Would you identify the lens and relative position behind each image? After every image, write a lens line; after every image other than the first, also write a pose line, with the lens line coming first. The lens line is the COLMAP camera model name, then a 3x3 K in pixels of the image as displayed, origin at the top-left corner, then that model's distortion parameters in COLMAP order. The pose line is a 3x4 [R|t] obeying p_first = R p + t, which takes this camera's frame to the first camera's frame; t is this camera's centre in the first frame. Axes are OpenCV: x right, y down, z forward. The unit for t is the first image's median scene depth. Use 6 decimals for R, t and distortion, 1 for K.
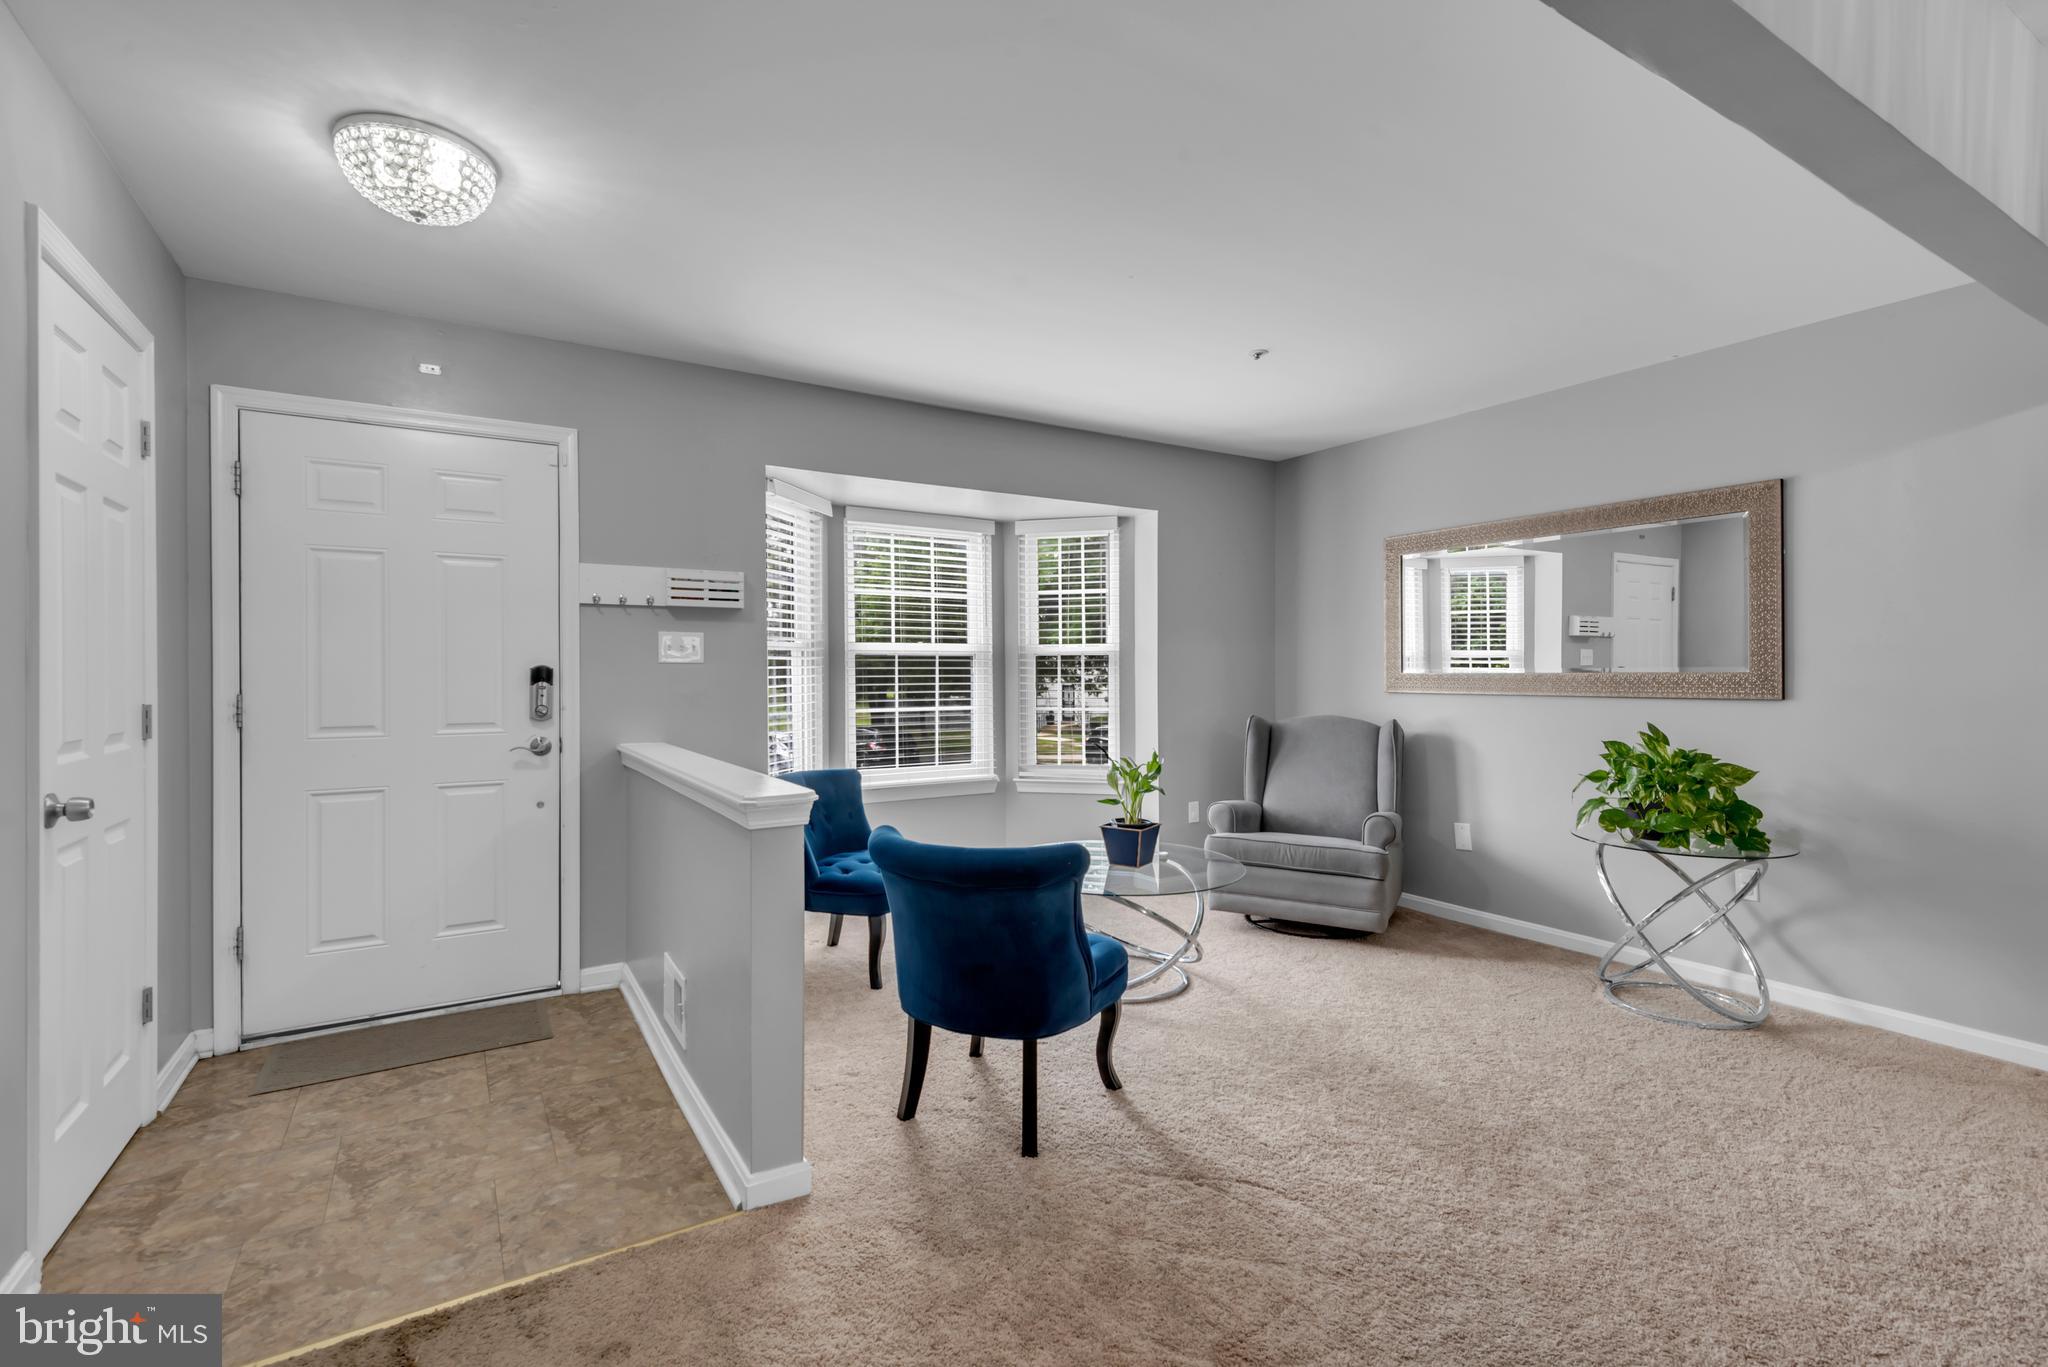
lens RADIAL K [[932.9, 0, 1069.8], [0, 932.9, 665.1], [0, 0, 1]] dist [0.024421, -0.013042]
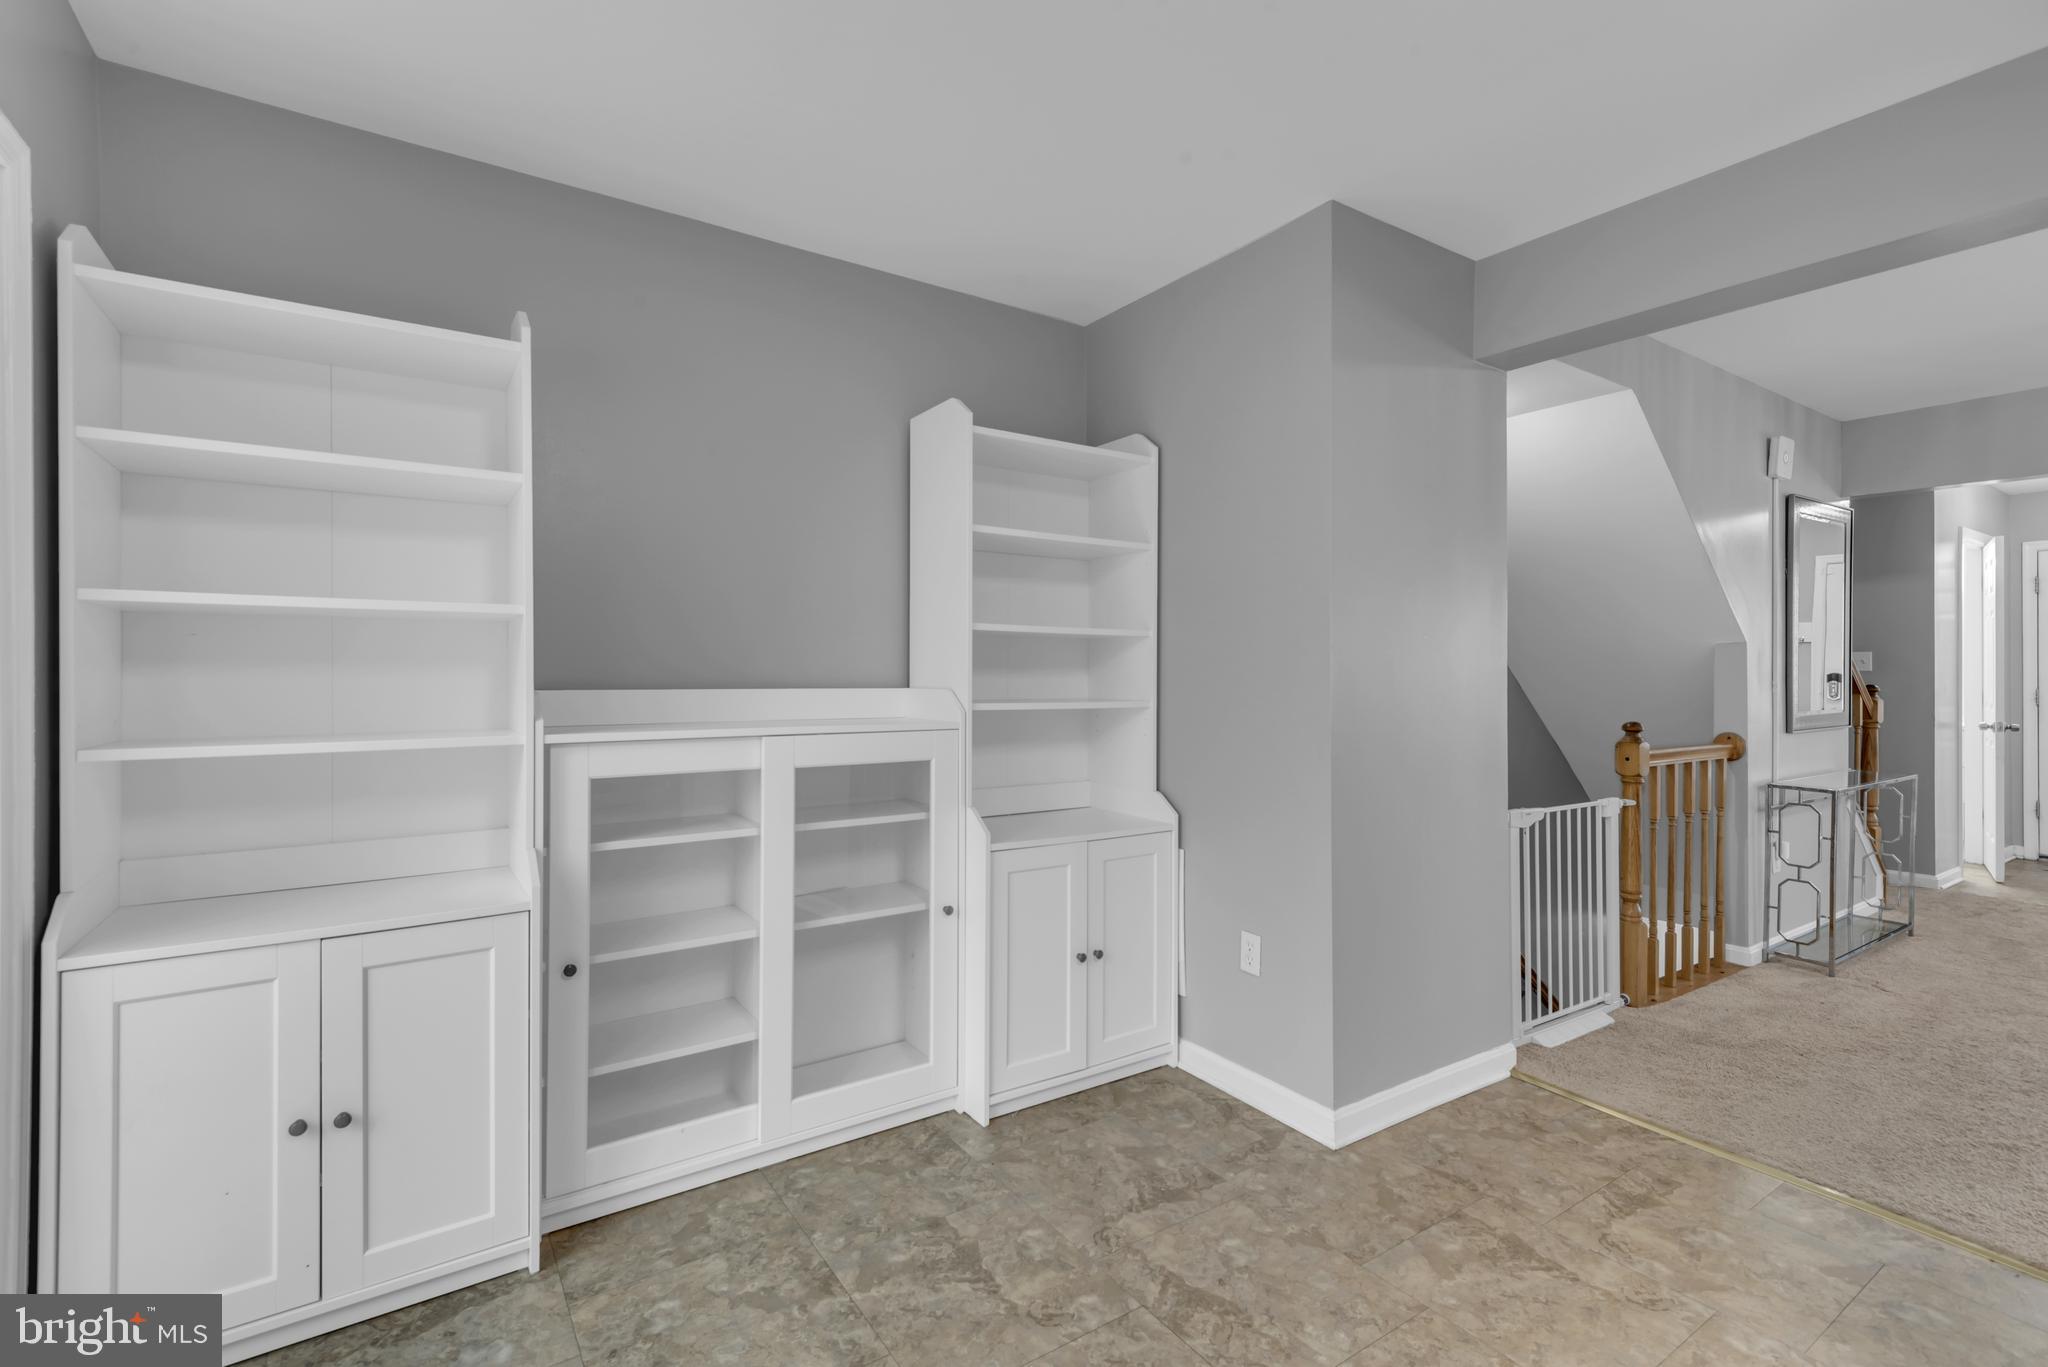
lens RADIAL K [[932.9, 0, 1024.7], [0, 932.9, 676.1], [0, 0, 1]] dist [0.024421, -0.013042]
pose [[0.011606, 0.004372, -0.999923, 0.942948], [0.004844, 0.999978, 0.004428, -0.015127], [0.999921, -0.004895, 0.011584, -1.011044]]
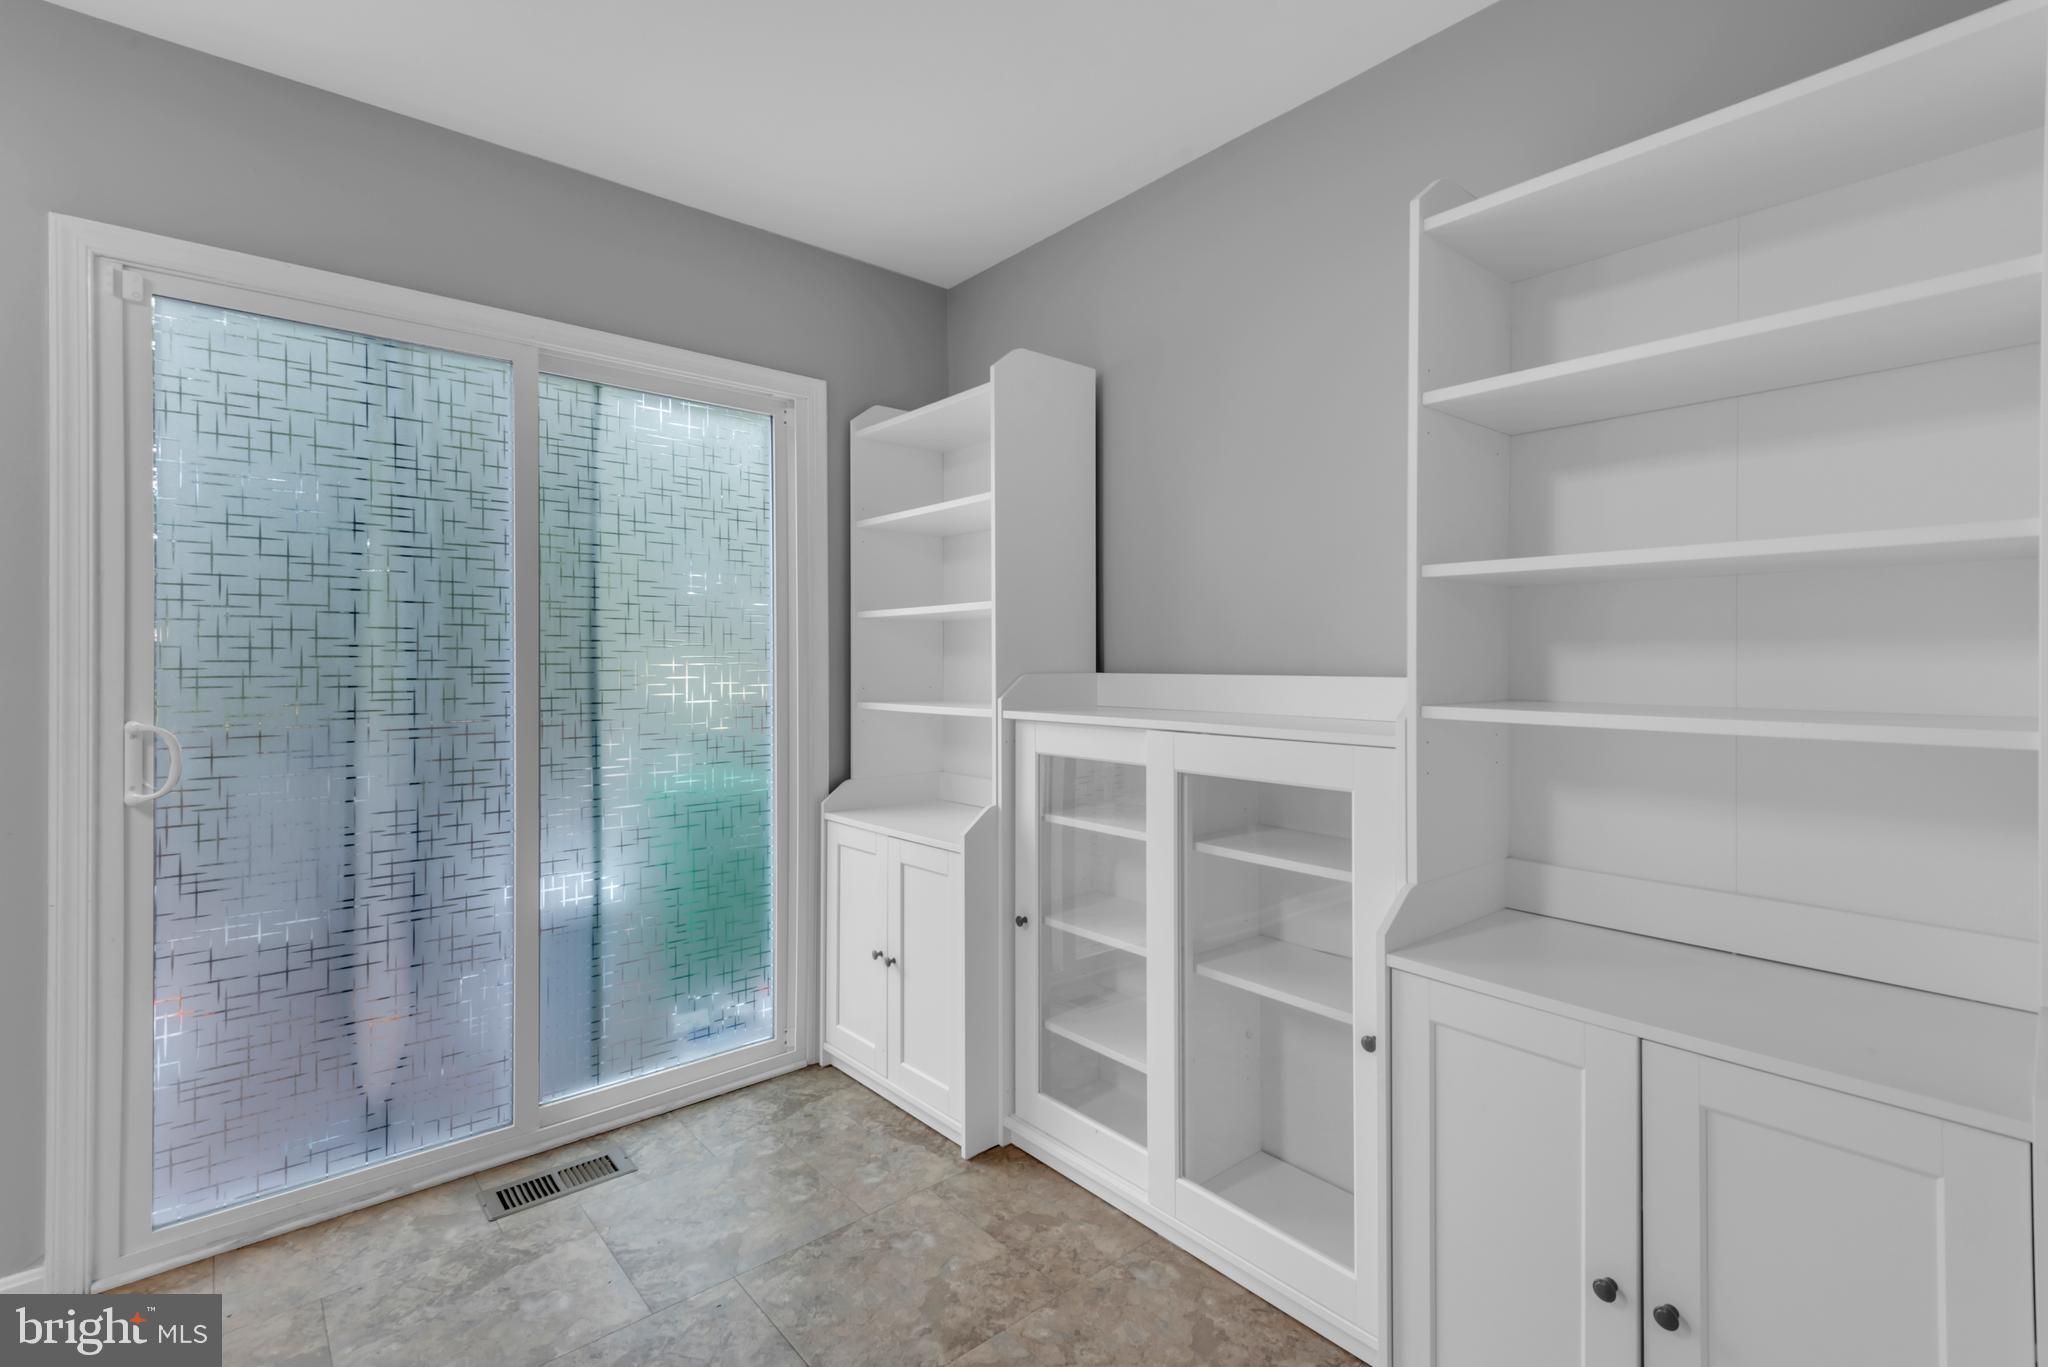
lens RADIAL K [[932.9, 0, 1025.0], [0, 932.9, 650.7], [0, 0, 1]] dist [0.024421, -0.013042]
pose [[-0.992700, 0.002223, -0.120586, 0.482568], [0.004572, 0.999805, -0.019207, -0.009080], [0.120520, -0.019618, -0.992517, -0.669304]]
